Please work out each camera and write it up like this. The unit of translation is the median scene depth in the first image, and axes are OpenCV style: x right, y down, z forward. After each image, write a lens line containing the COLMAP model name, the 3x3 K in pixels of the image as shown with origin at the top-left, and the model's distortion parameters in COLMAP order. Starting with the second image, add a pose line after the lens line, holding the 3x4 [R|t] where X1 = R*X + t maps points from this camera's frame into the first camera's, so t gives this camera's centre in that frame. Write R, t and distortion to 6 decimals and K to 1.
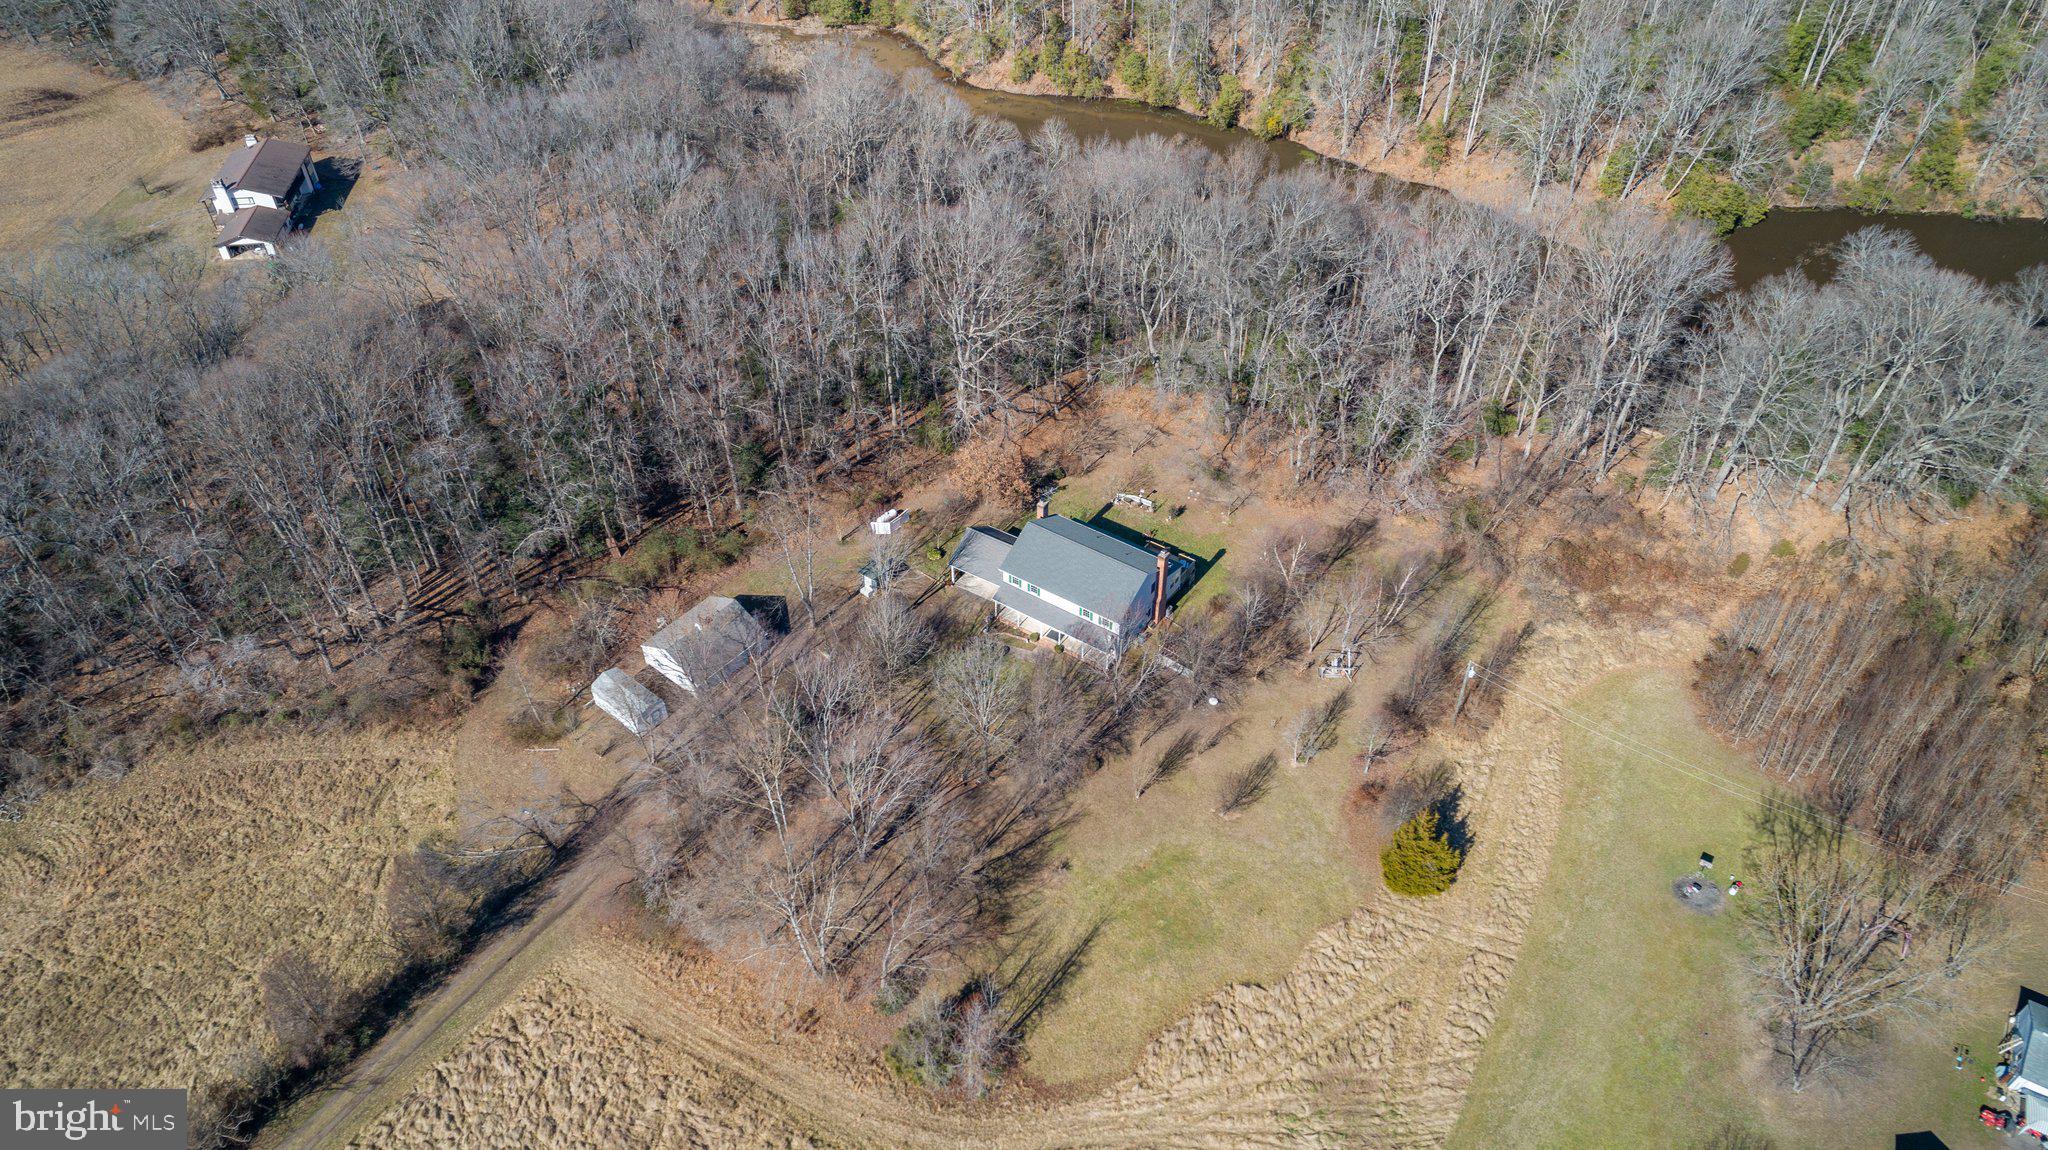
lens RADIAL K [[1387.0, 0, 1024.0], [0, 1387.0, 575.0], [0, 0, 1]] dist [-0.006992, 0.003285]
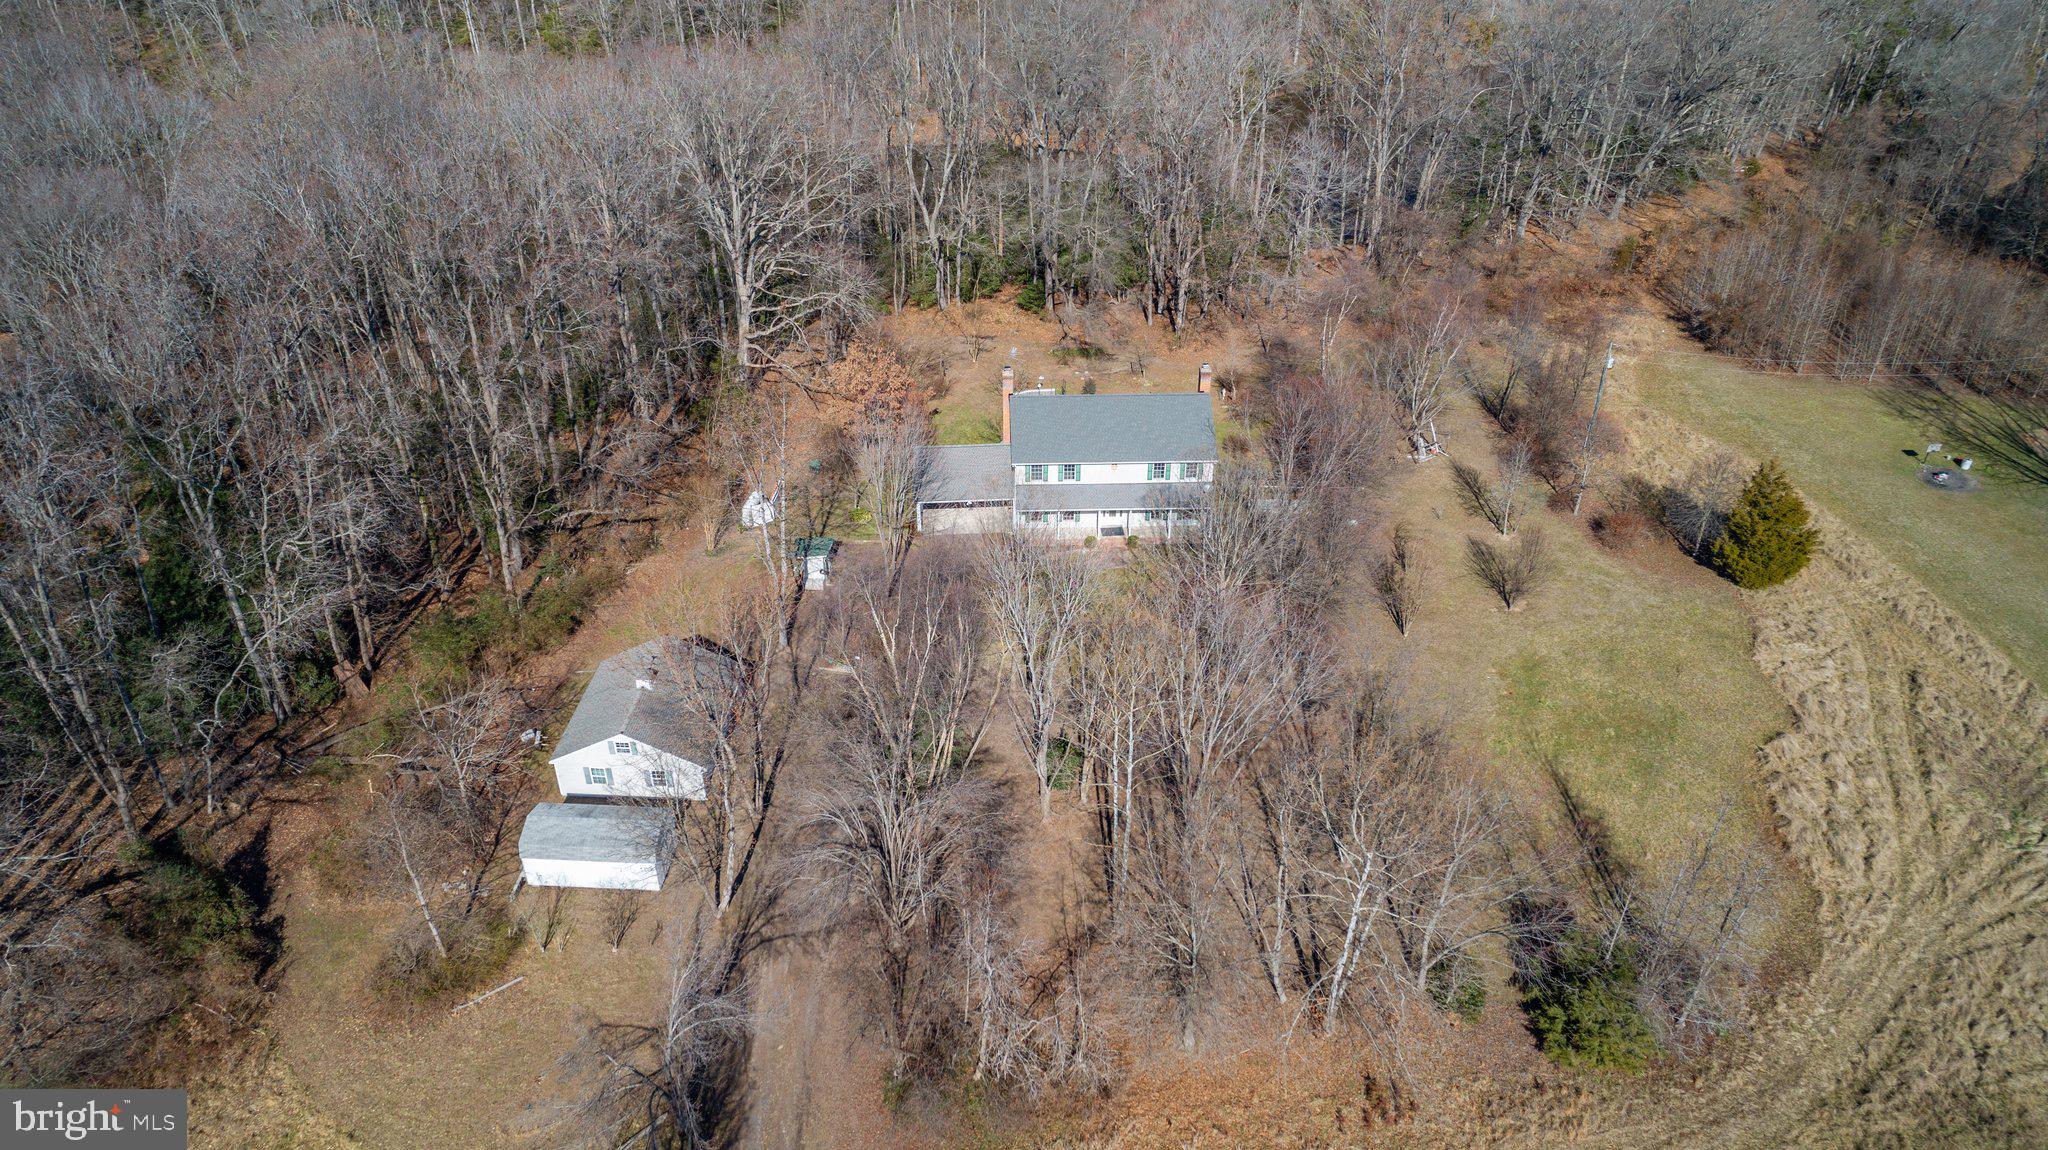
lens RADIAL K [[1387.0, 0, 1024.0], [0, 1387.0, 575.0], [0, 0, 1]] dist [-0.006992, 0.003285]
pose [[0.808195, -0.317282, 0.496139, -0.379801], [0.397281, 0.915626, -0.061613, 0.092898], [-0.434729, 0.246902, 0.866054, 0.442672]]
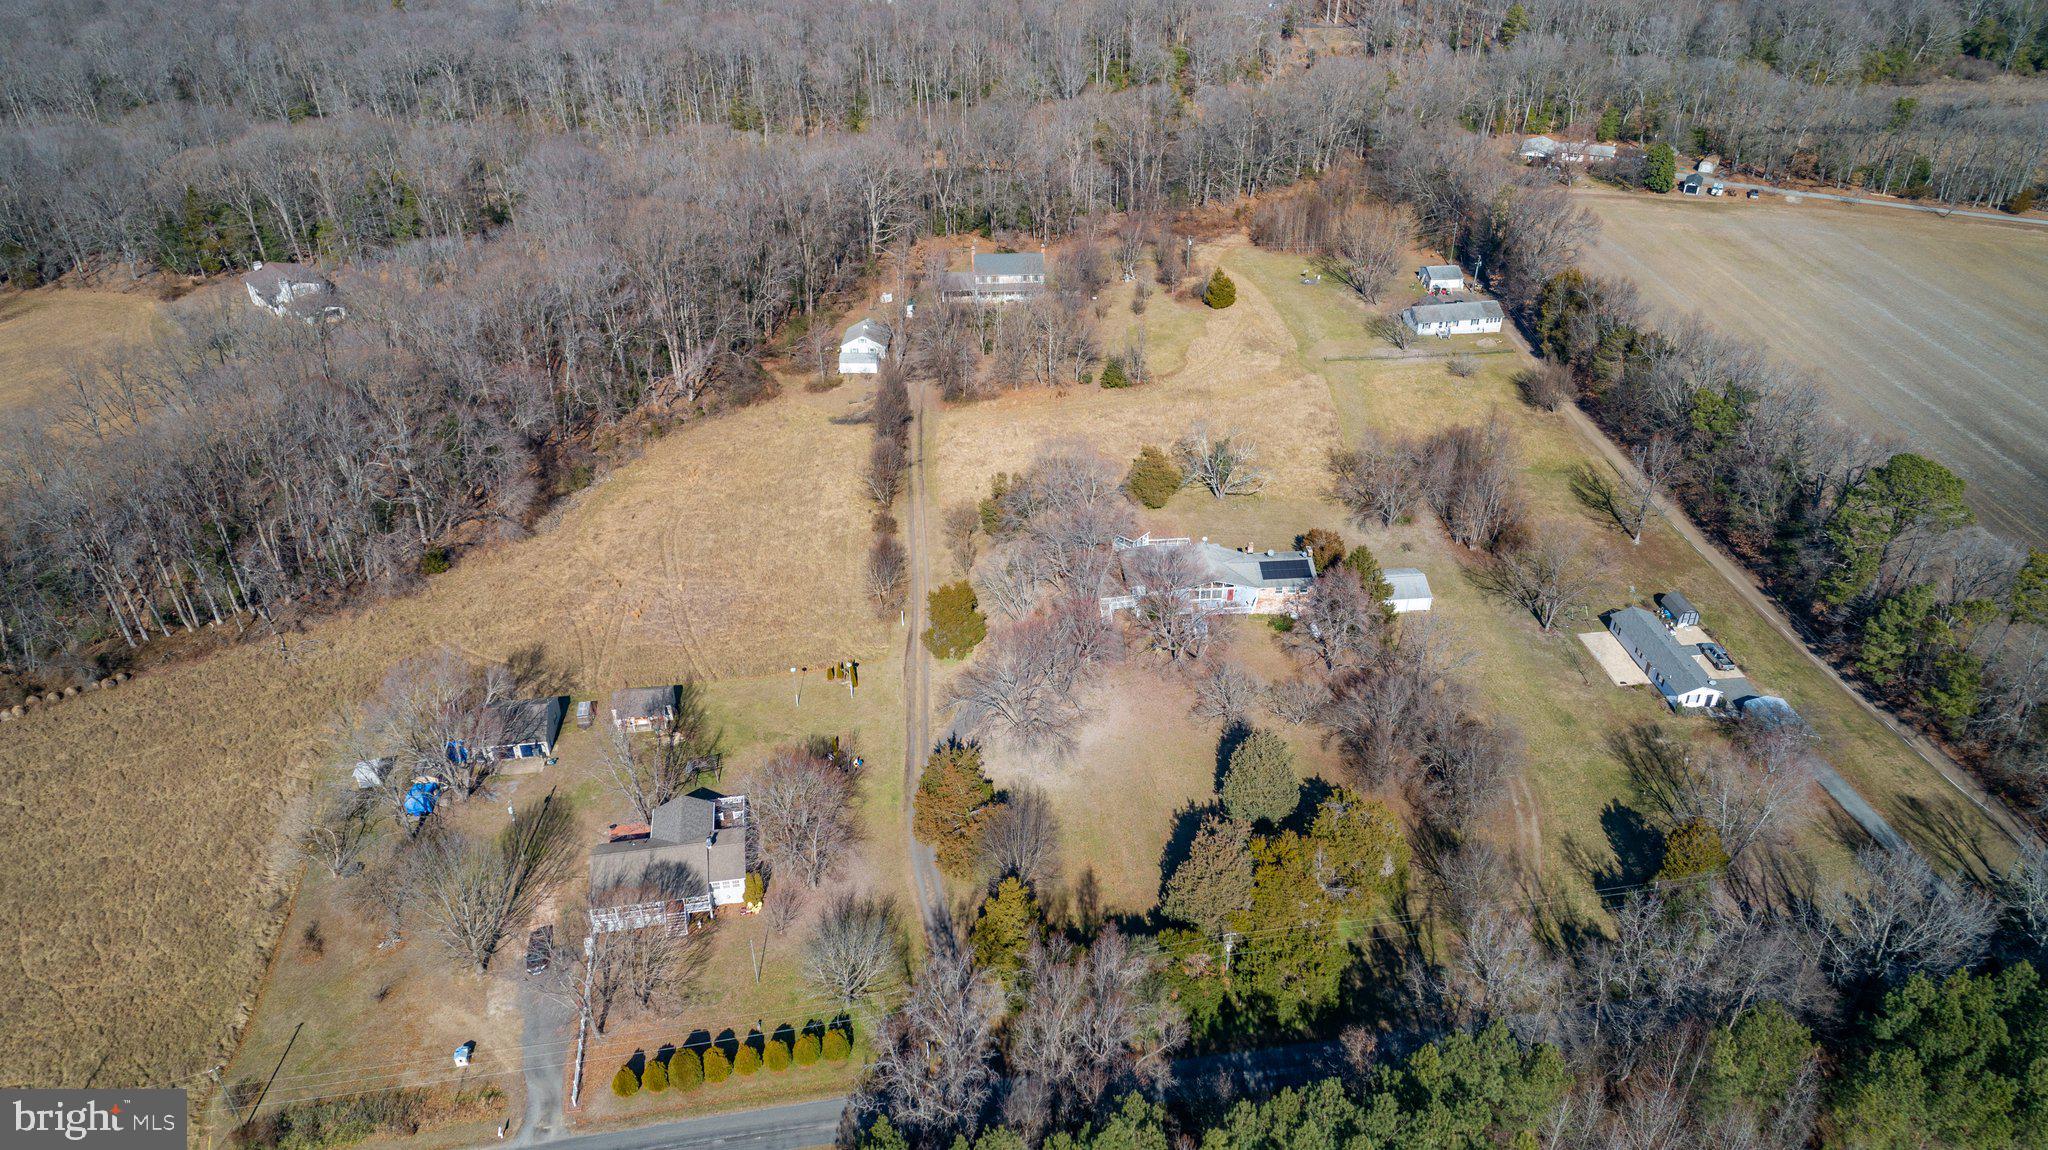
lens RADIAL K [[1387.0, 0, 1024.0], [0, 1387.0, 575.0], [0, 0, 1]] dist [-0.006992, 0.003285]
pose [[0.801970, -0.323471, 0.502205, -1.145021], [0.412259, 0.908103, -0.073424, 0.584646], [-0.432303, 0.265923, 0.861626, -0.659966]]
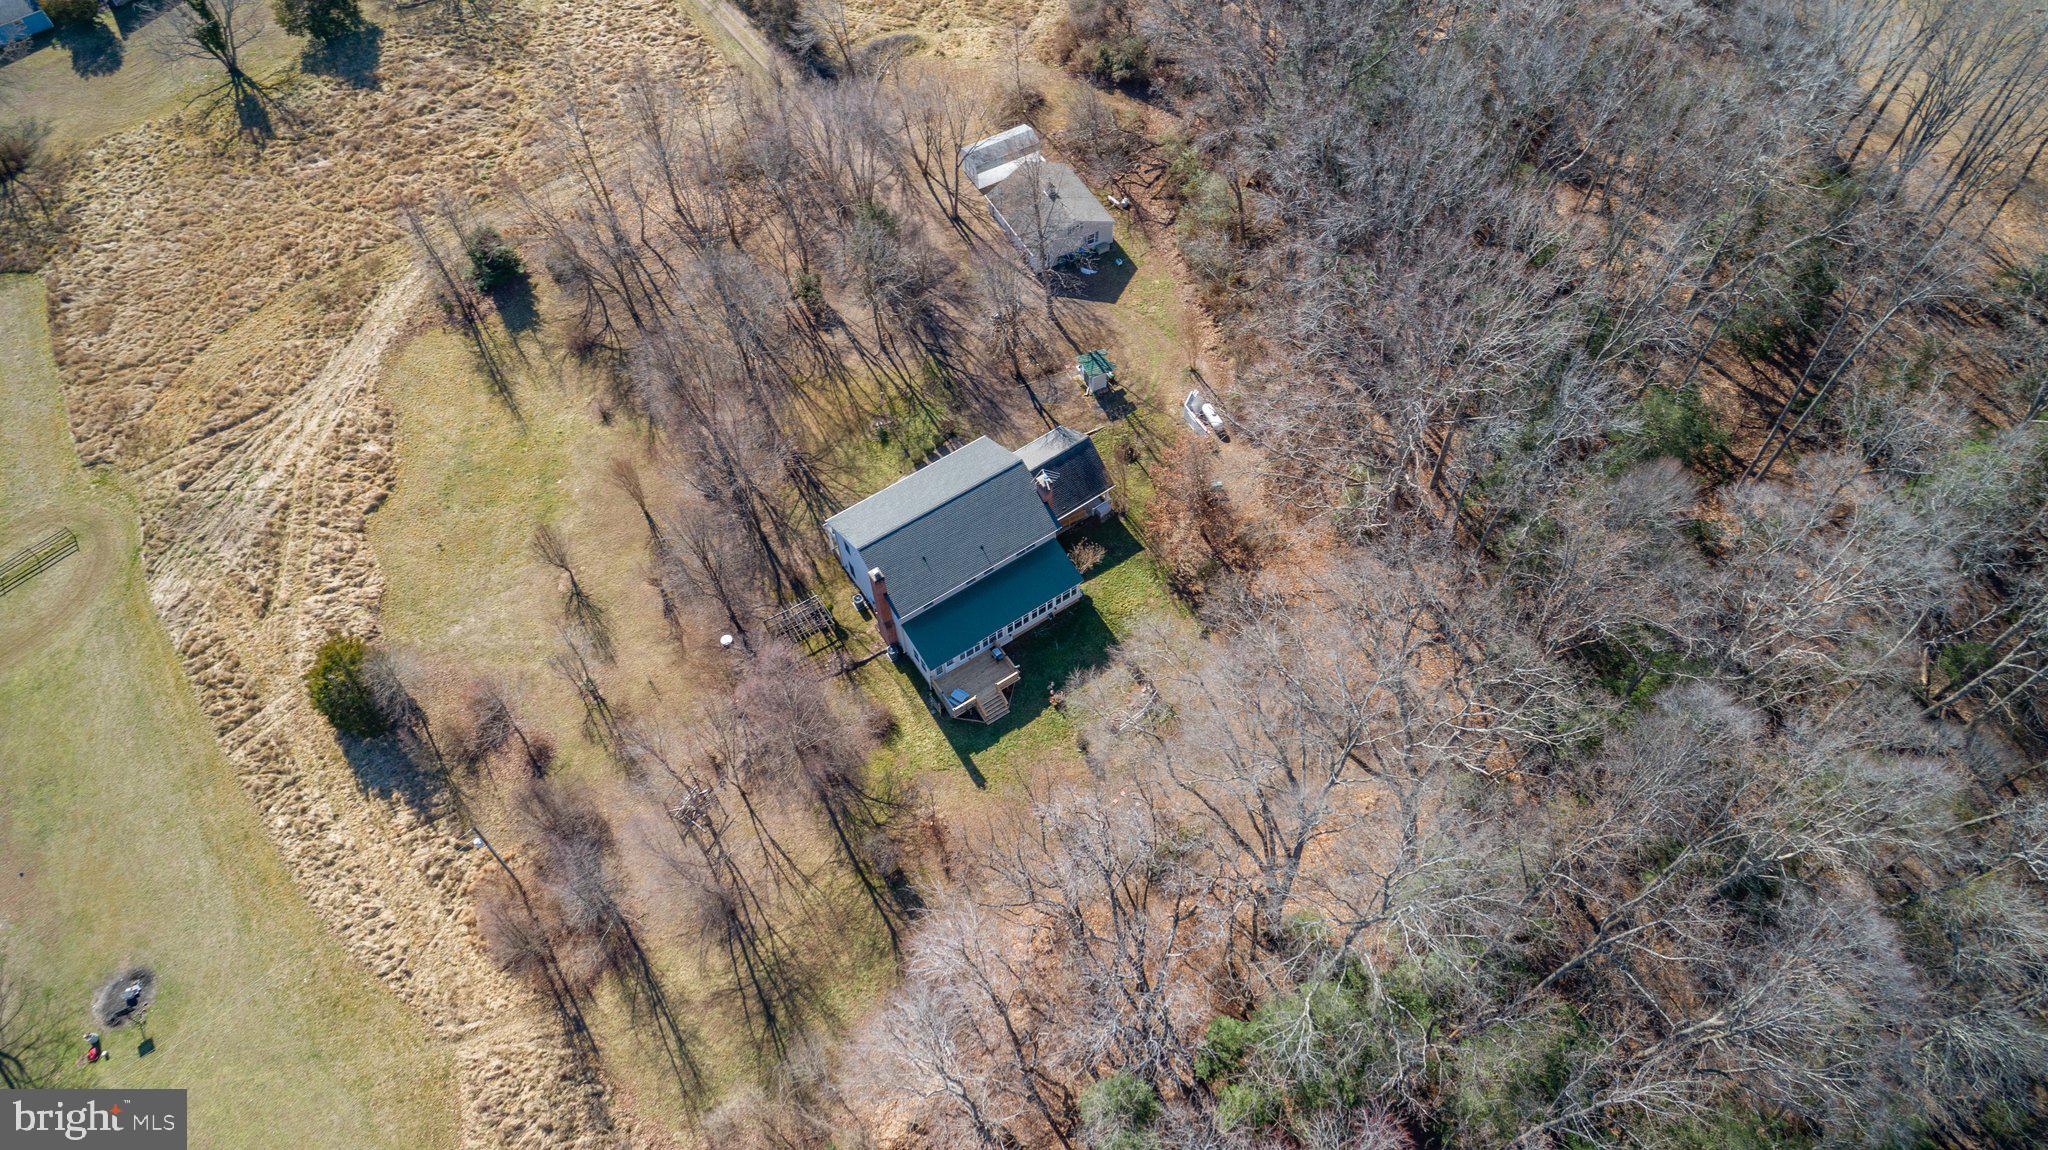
lens RADIAL K [[1387.0, 0, 1024.0], [0, 1387.0, 575.0], [0, 0, 1]] dist [-0.006992, 0.003285]
pose [[-0.377527, 0.787239, -0.487574, 0.426012], [-0.599333, 0.193648, 0.776725, -0.626649], [0.705885, 0.585454, 0.398711, 0.786433]]
